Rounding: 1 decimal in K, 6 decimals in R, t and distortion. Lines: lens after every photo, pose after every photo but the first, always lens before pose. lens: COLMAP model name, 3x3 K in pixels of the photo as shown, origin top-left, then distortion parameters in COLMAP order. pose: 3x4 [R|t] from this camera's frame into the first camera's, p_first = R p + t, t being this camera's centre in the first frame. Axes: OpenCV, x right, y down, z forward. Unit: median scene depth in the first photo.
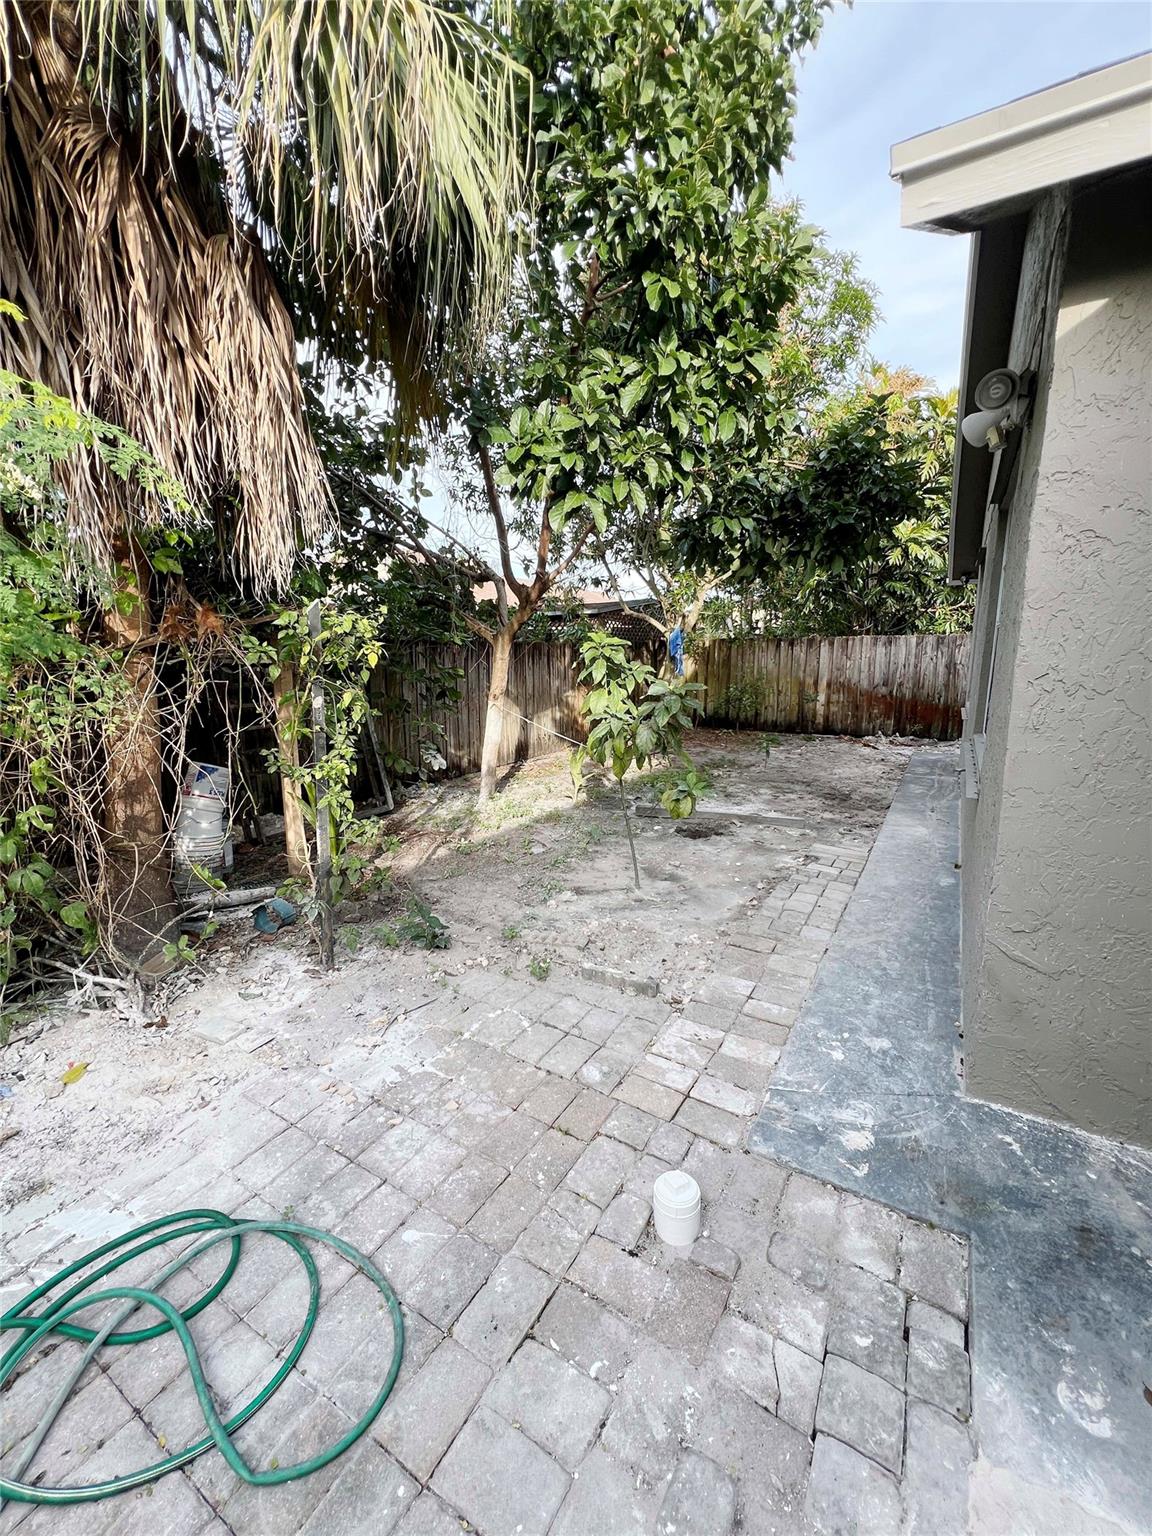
lens RADIAL K [[611.9, 0, 582.0], [0, 611.9, 758.7], [0, 0, 1]] dist [0.000693, 0.000027]
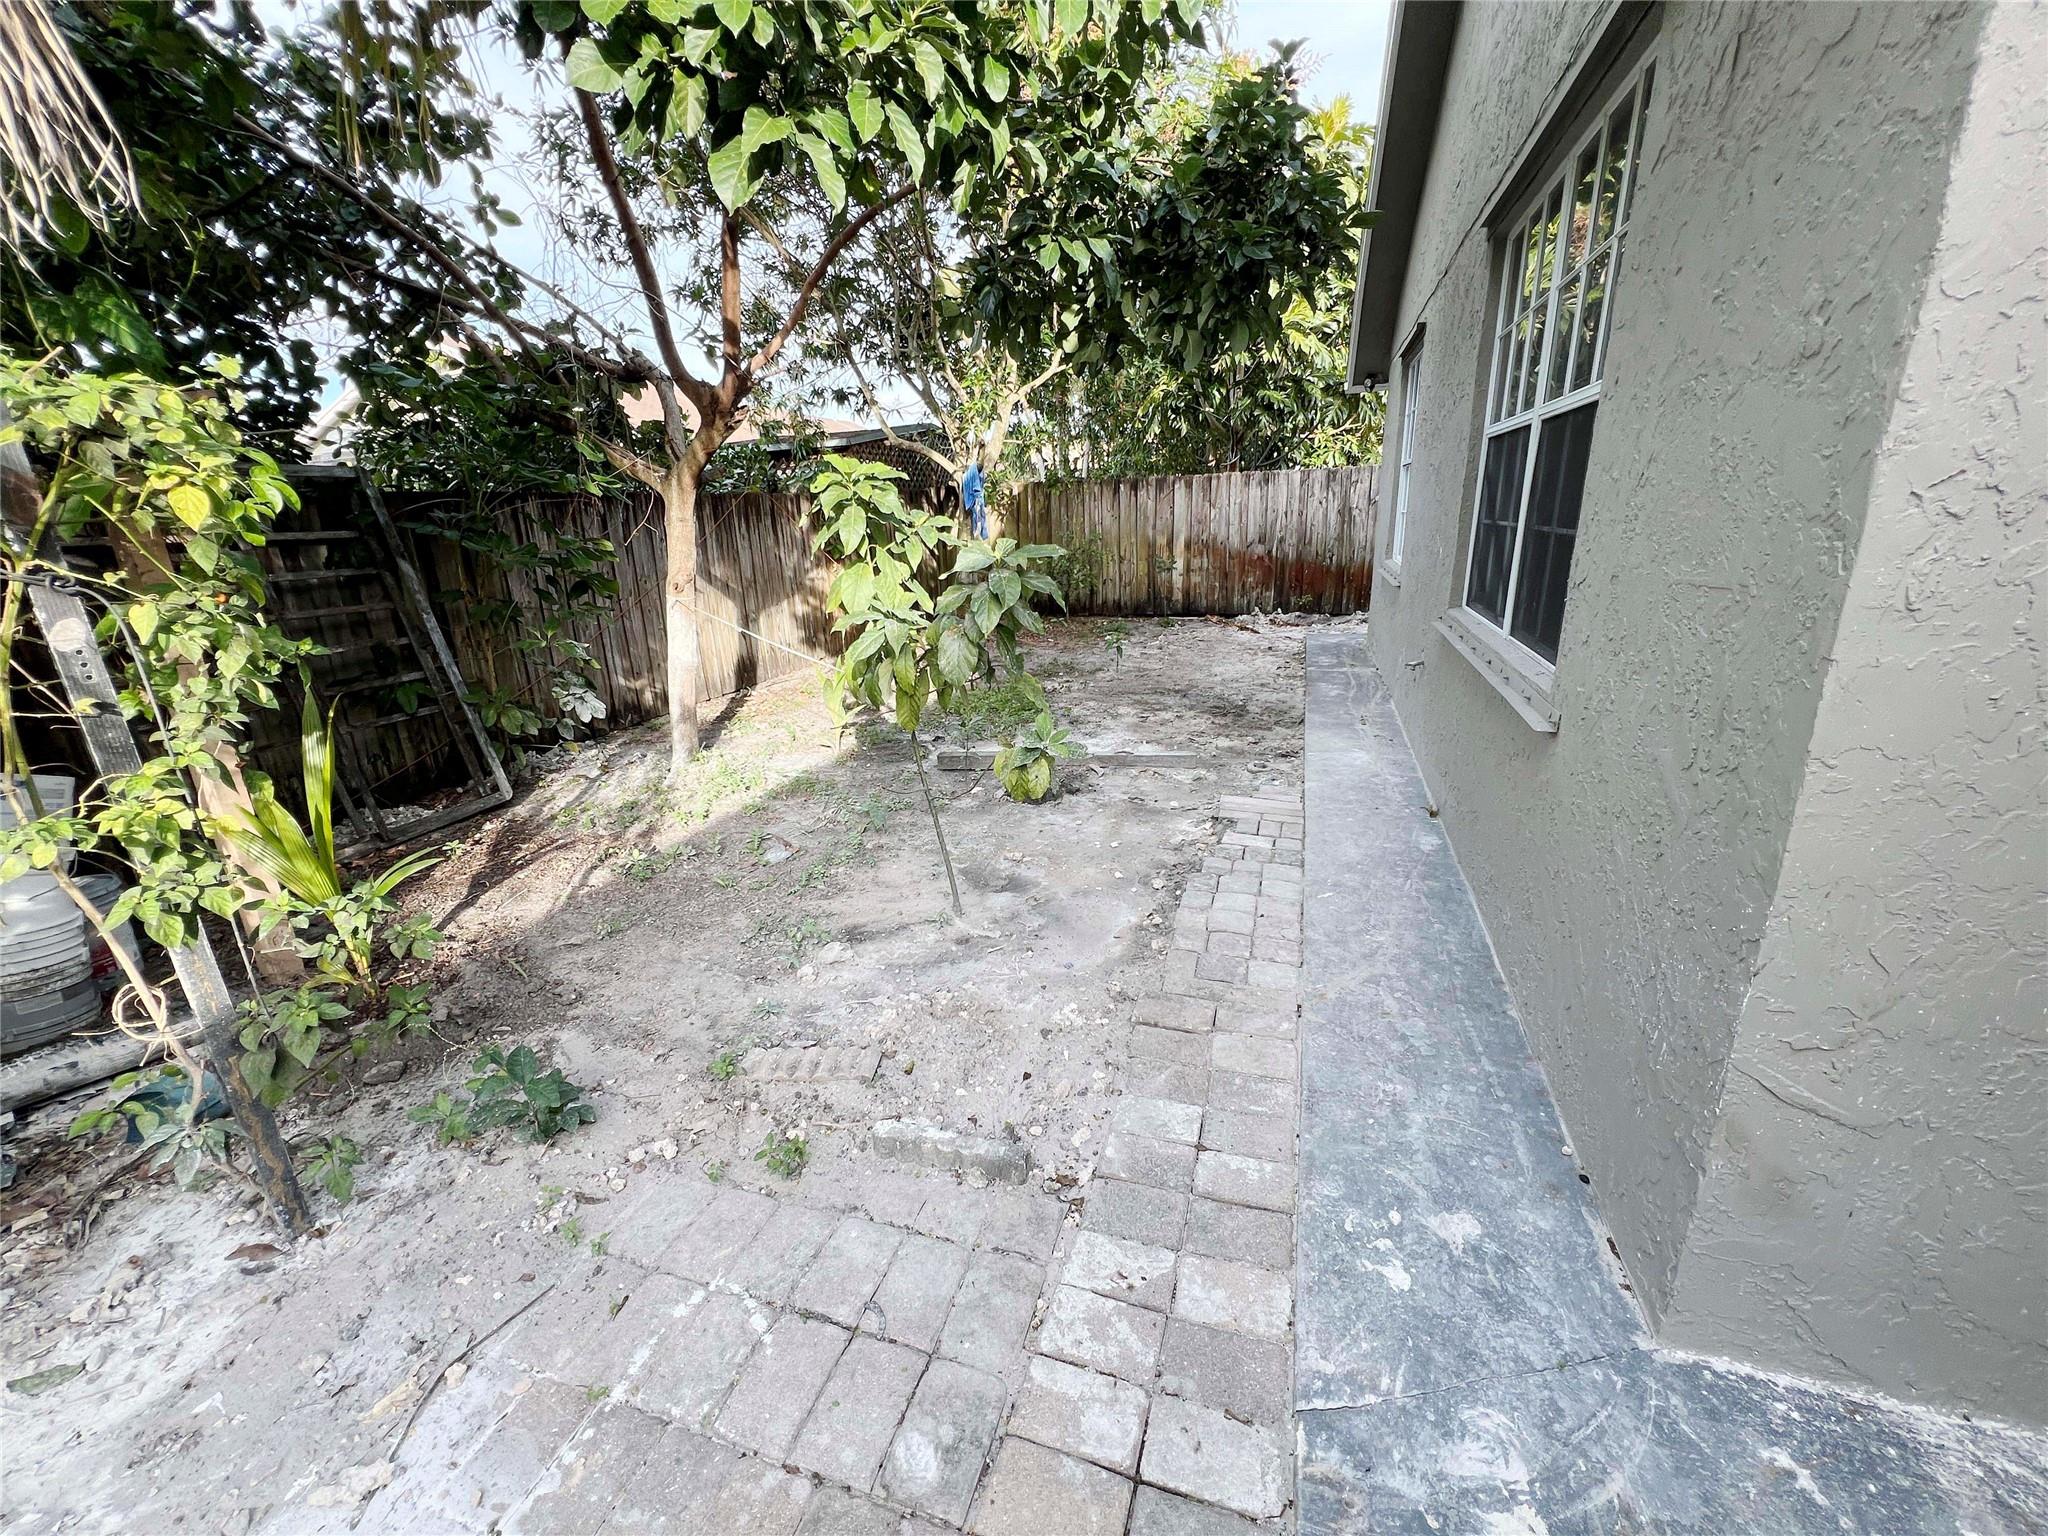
lens RADIAL K [[815.8, 0, 1017.1], [0, 815.8, 762.3], [0, 0, 1]] dist [0.000693, 0.000027]
pose [[0.976758, -0.093375, 0.192937, 0.009109], [0.068474, 0.988890, 0.131936, -0.024140], [-0.203113, -0.115658, 0.972300, 0.224343]]
